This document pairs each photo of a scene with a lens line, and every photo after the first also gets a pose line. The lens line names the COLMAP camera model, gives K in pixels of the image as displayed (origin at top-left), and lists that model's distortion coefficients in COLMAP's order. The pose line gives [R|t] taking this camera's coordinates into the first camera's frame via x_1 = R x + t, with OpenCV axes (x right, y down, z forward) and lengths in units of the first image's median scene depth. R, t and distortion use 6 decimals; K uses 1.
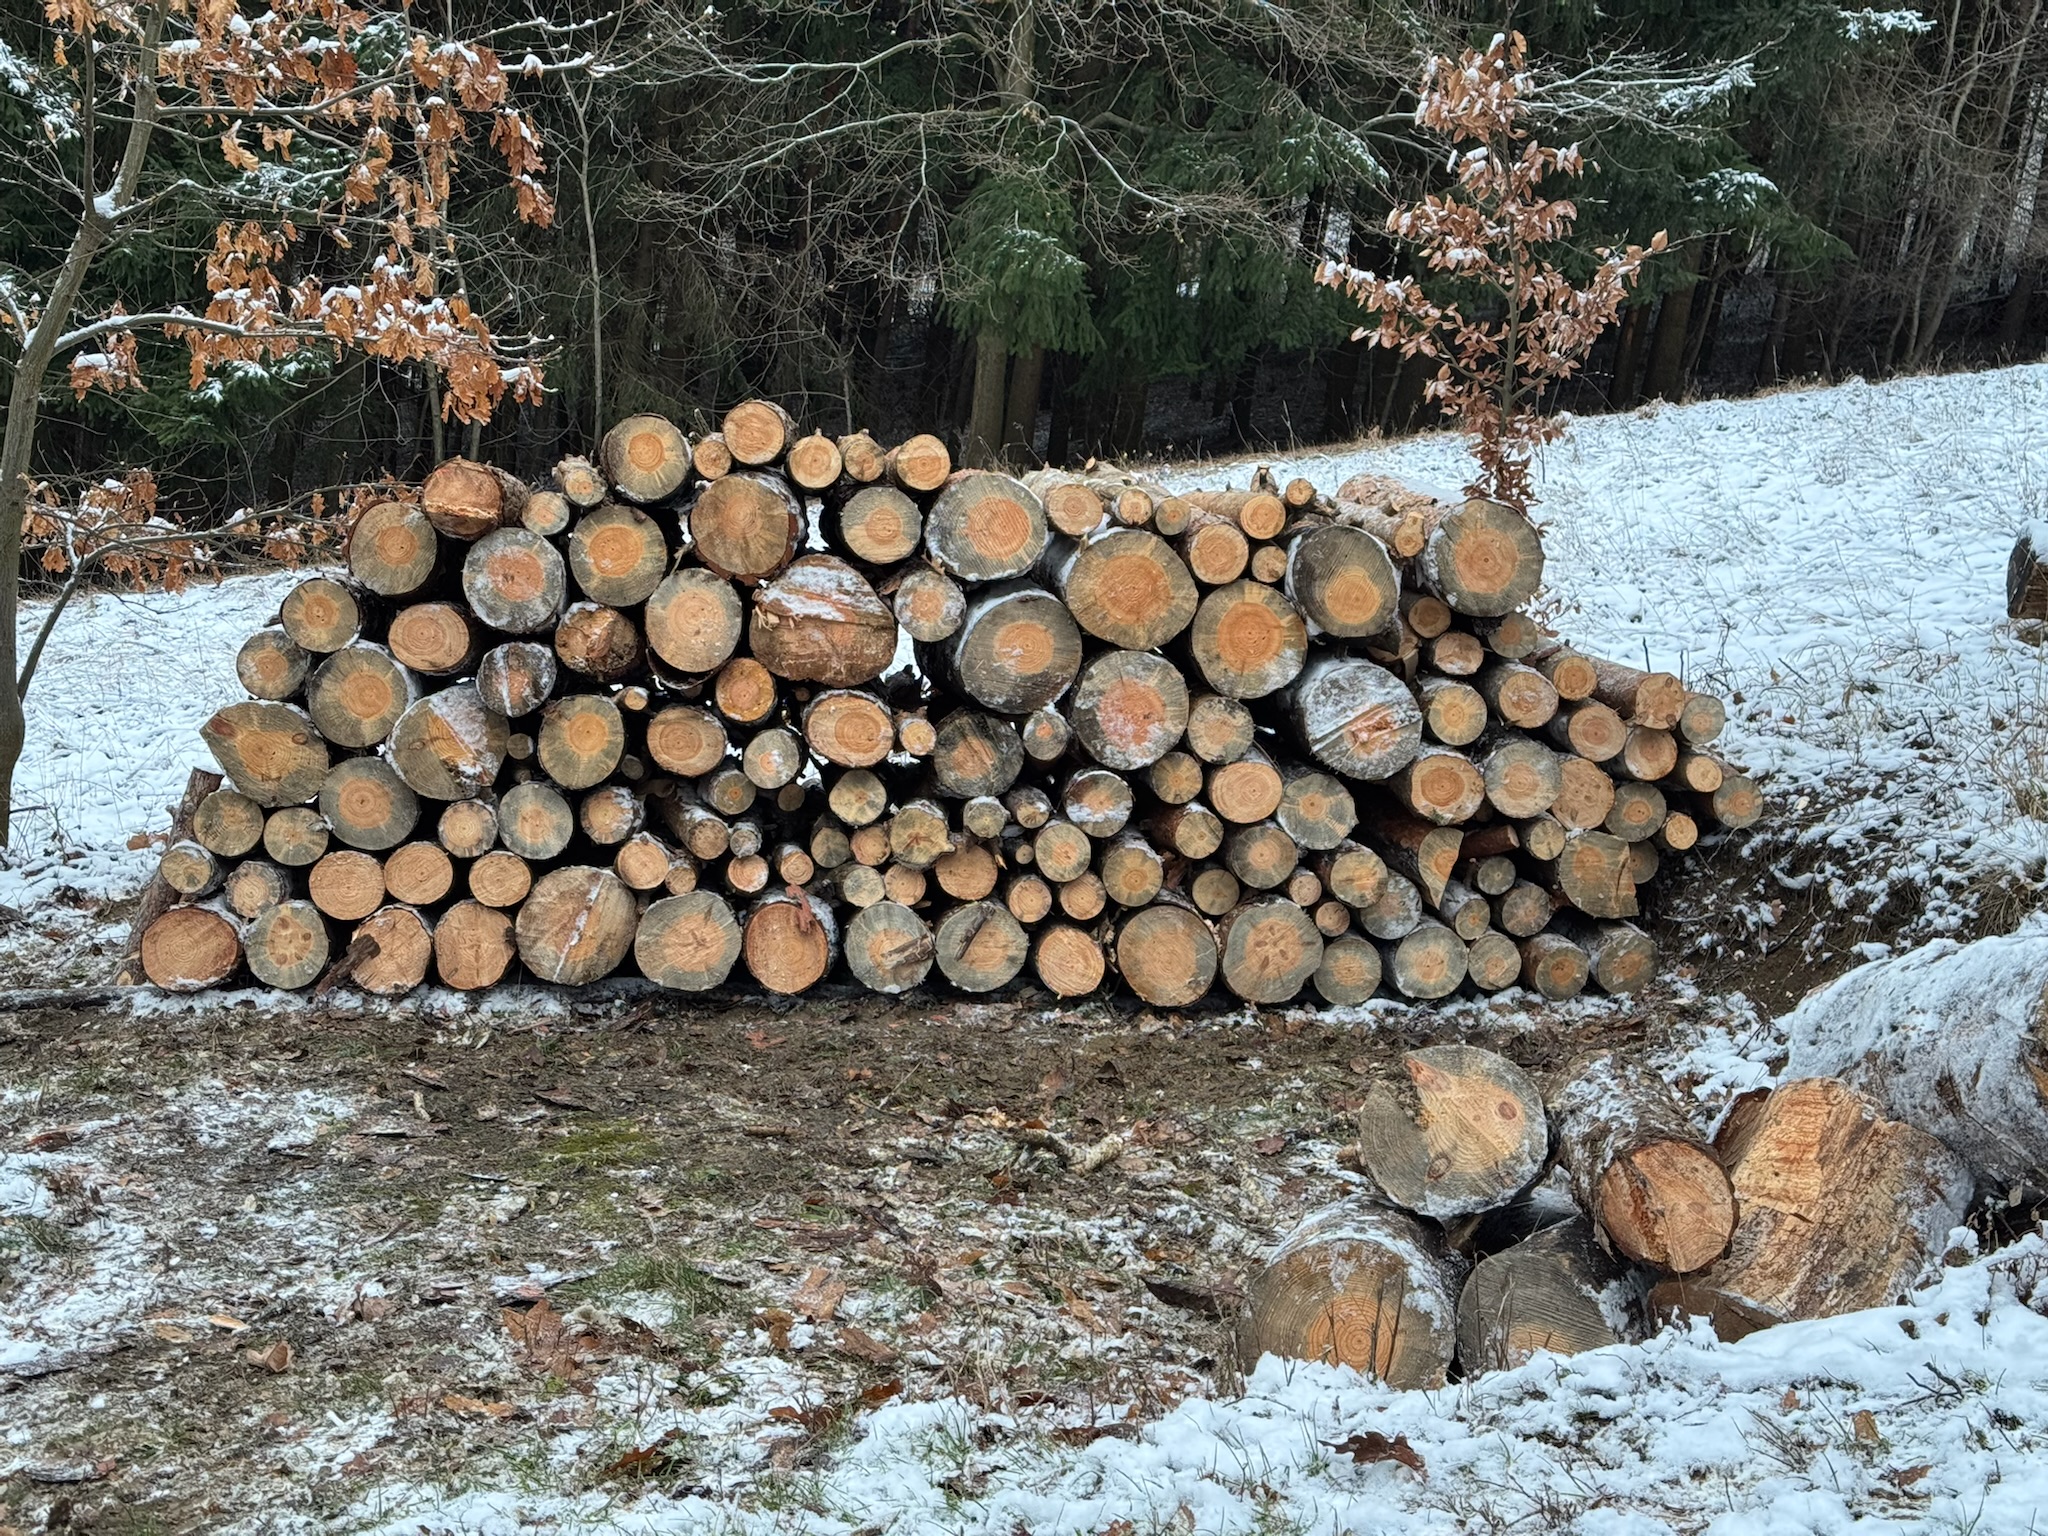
lens RADIAL K [[2844.2, 0, 1024.7], [0, 2844.2, 771.7], [0, 0, 1]] dist [0.218034, -0.460984]
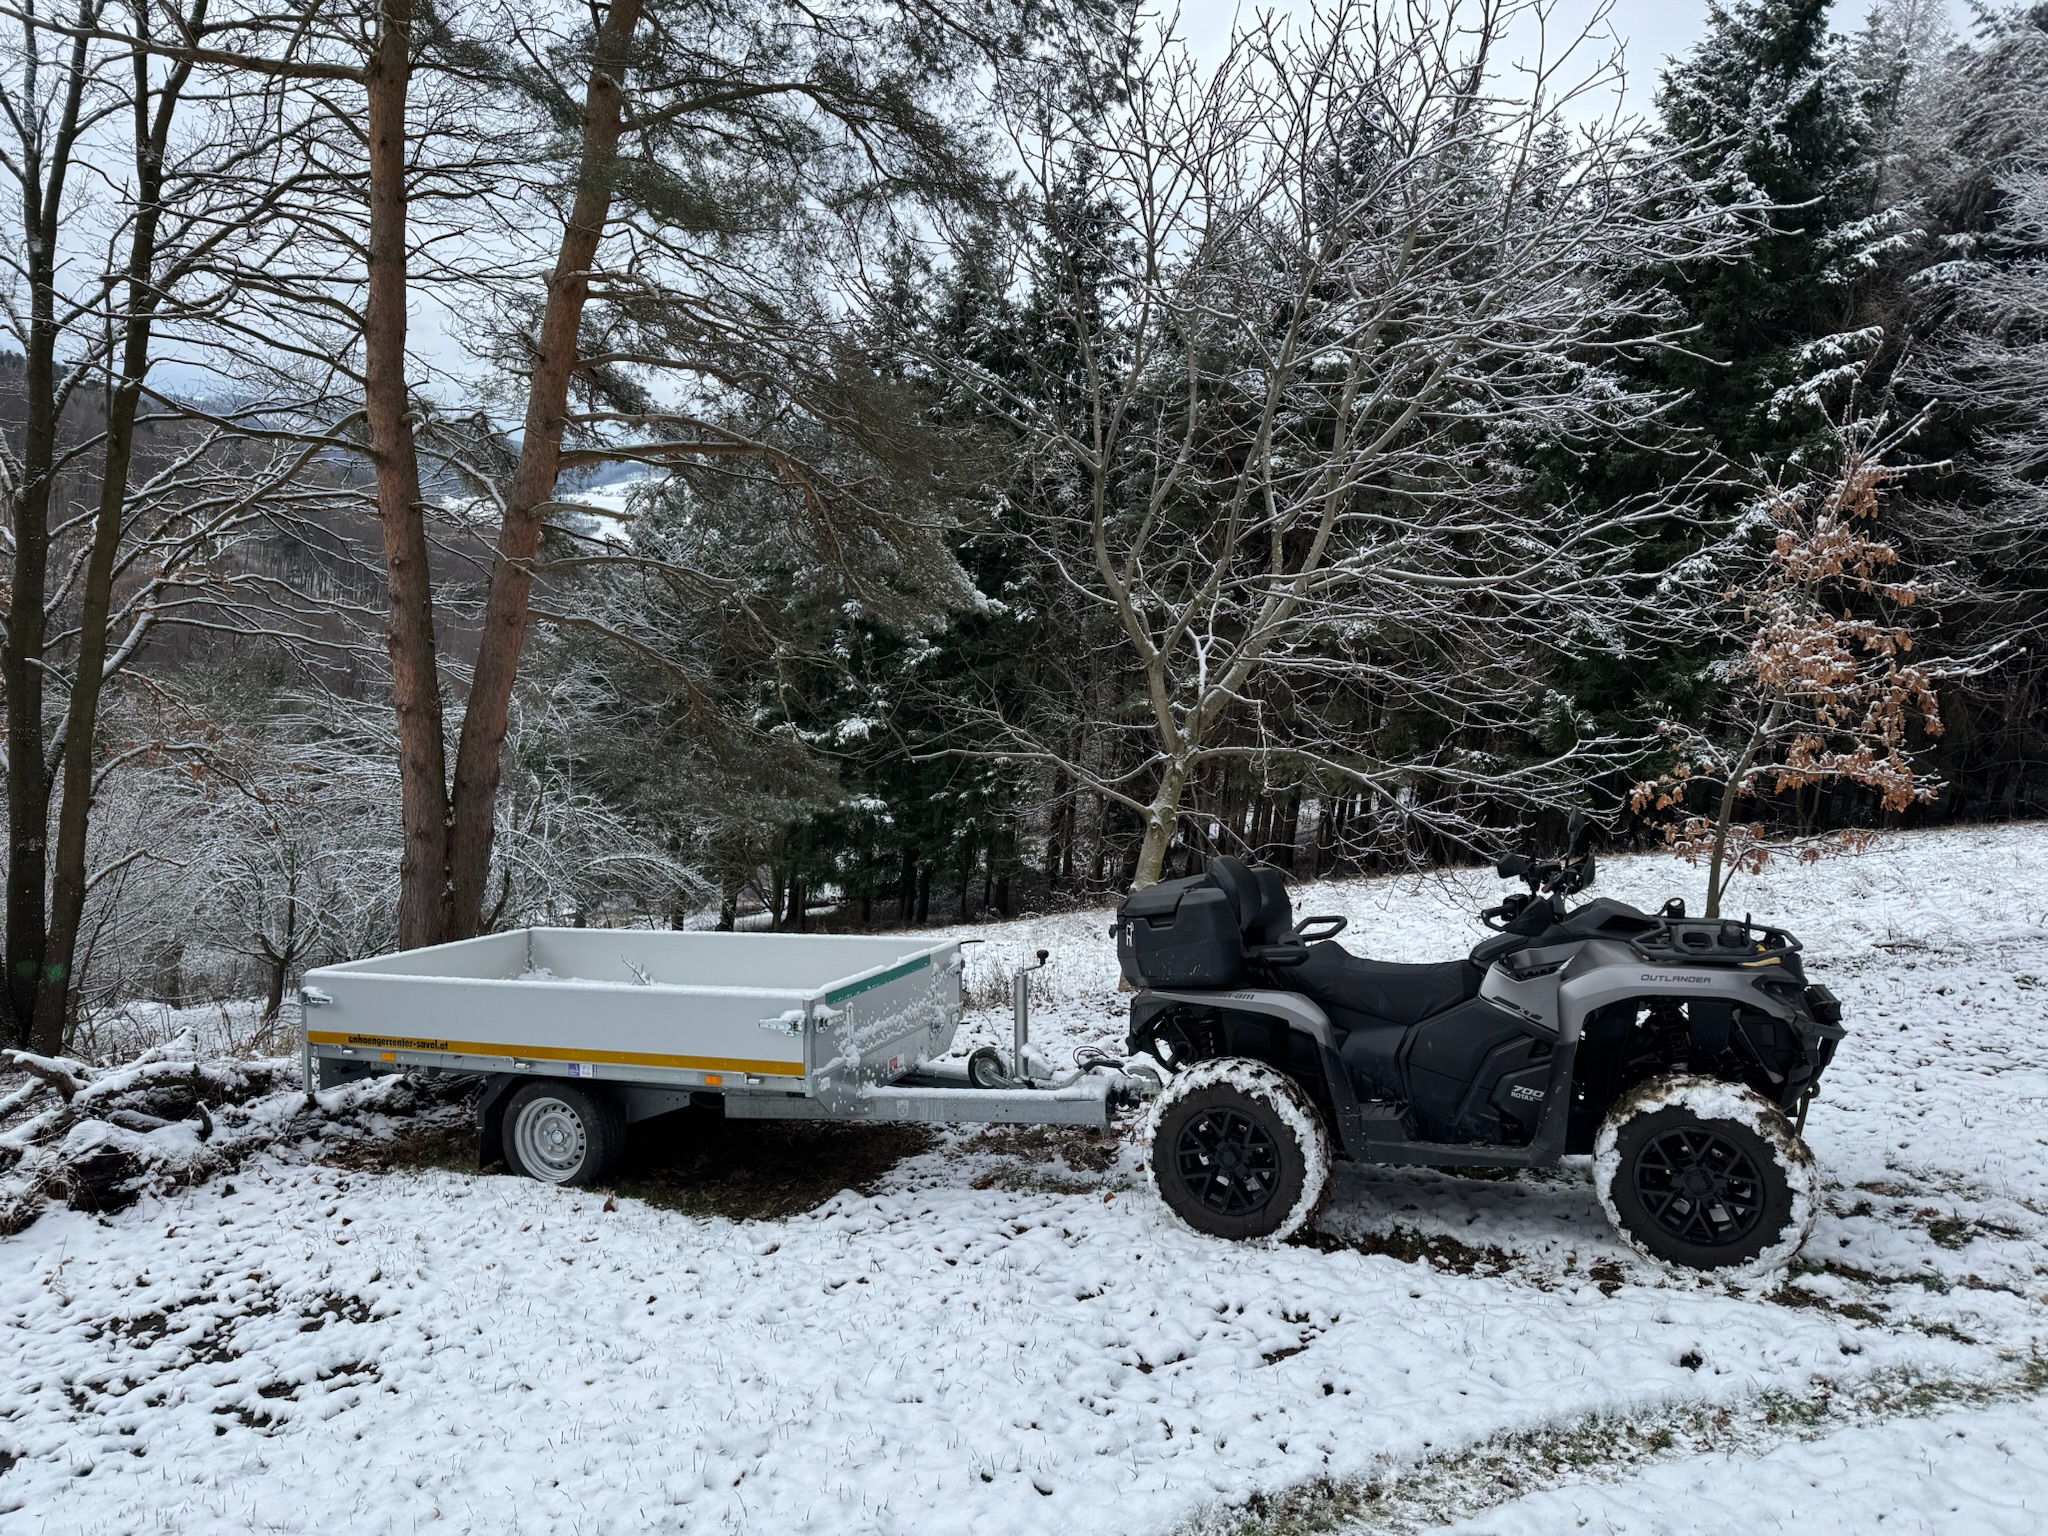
lens RADIAL K [[1450.7, 0, 1018.0], [0, 1450.7, 758.9], [0, 0, 1]] dist [0.043518, -0.059860]
pose [[0.780938, 0.008445, -0.624551, 0.000501], [-0.089749, 0.991050, -0.098821, 0.027020], [0.618127, 0.133226, 0.774707, -0.447316]]
